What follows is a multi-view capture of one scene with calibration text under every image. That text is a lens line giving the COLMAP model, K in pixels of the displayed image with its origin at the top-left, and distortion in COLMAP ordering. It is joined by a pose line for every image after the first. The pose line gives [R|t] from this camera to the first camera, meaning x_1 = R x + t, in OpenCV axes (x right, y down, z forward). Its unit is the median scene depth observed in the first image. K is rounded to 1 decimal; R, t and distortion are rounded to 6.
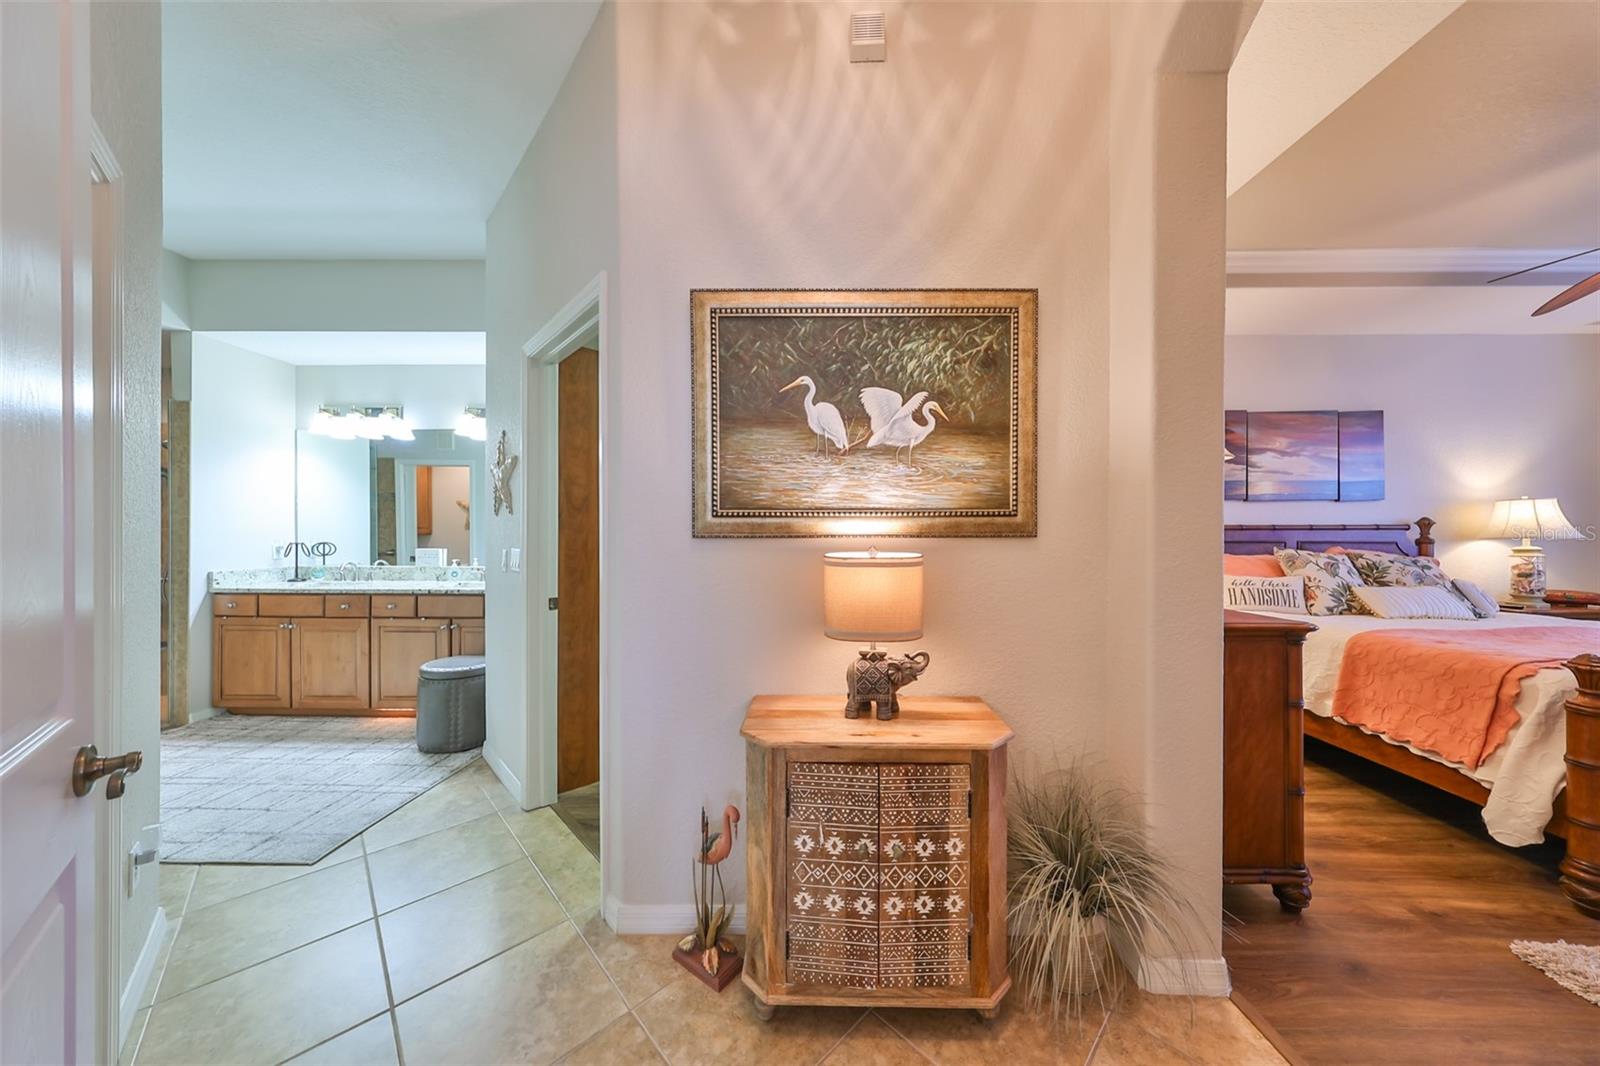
lens RADIAL K [[500.4, 0, 802.4], [0, 500.4, 536.1], [0, 0, 1]] dist [-0.000031, 0.000036]
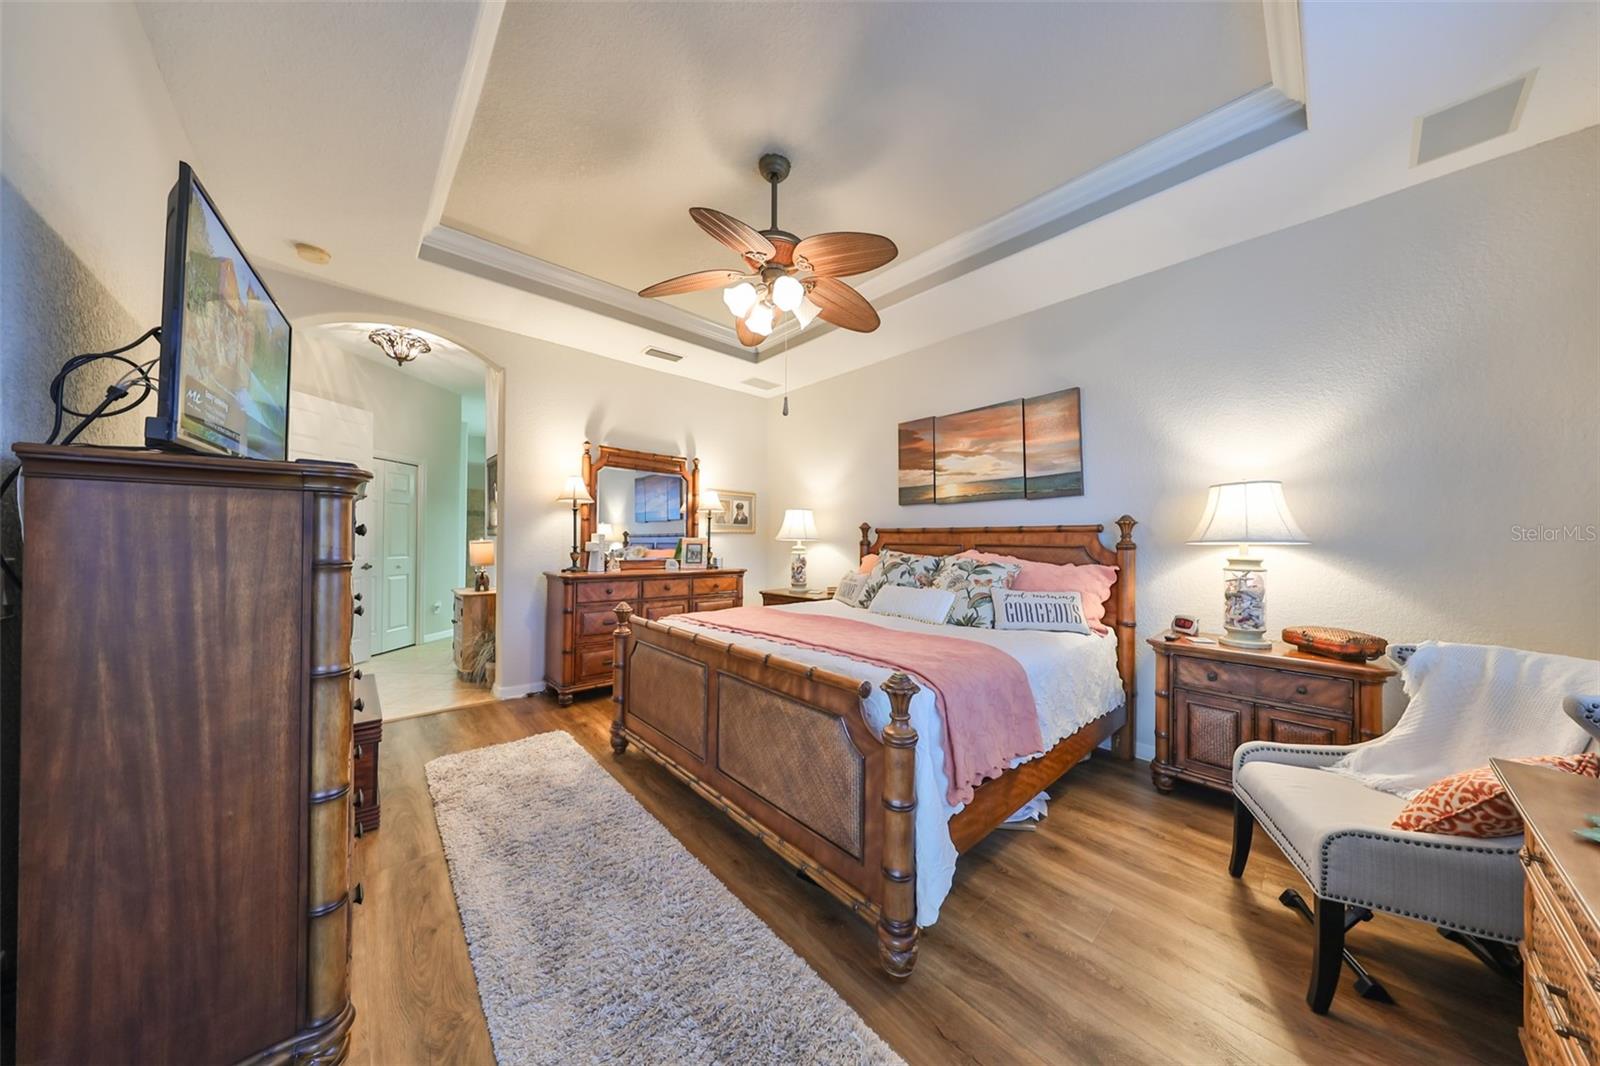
lens RADIAL K [[500.4, 0, 807.3], [0, 500.4, 535.9], [0, 0, 1]] dist [-0.000031, 0.000036]
pose [[0.684206, 0.000071, -0.729289, 1.547167], [-0.004515, 0.999981, -0.004139, -0.000005], [0.729275, 0.006125, 0.684193, 0.115123]]
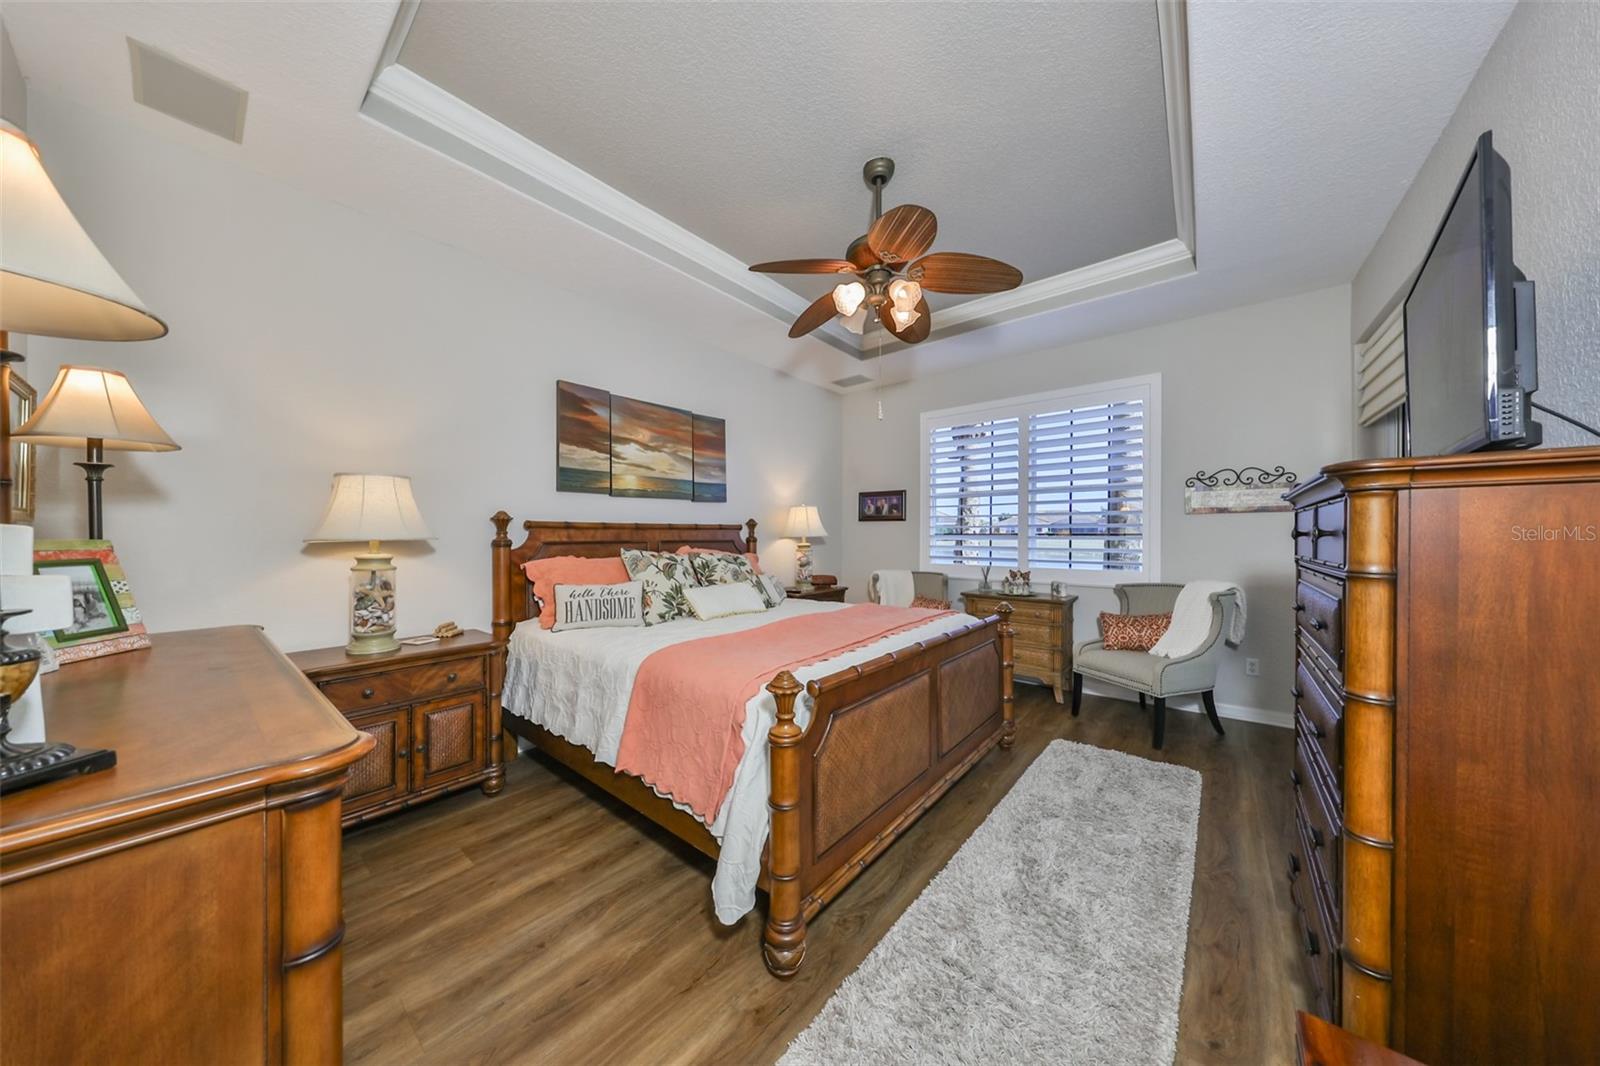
lens RADIAL K [[500.4, 0, 803.6], [0, 500.4, 535.6], [0, 0, 1]] dist [-0.000031, 0.000036]
pose [[0.612280, -0.002626, 0.790637, 0.427490], [0.006007, 0.999981, -0.001331, 0.003361], [-0.790618, 0.005564, 0.612284, 0.209996]]
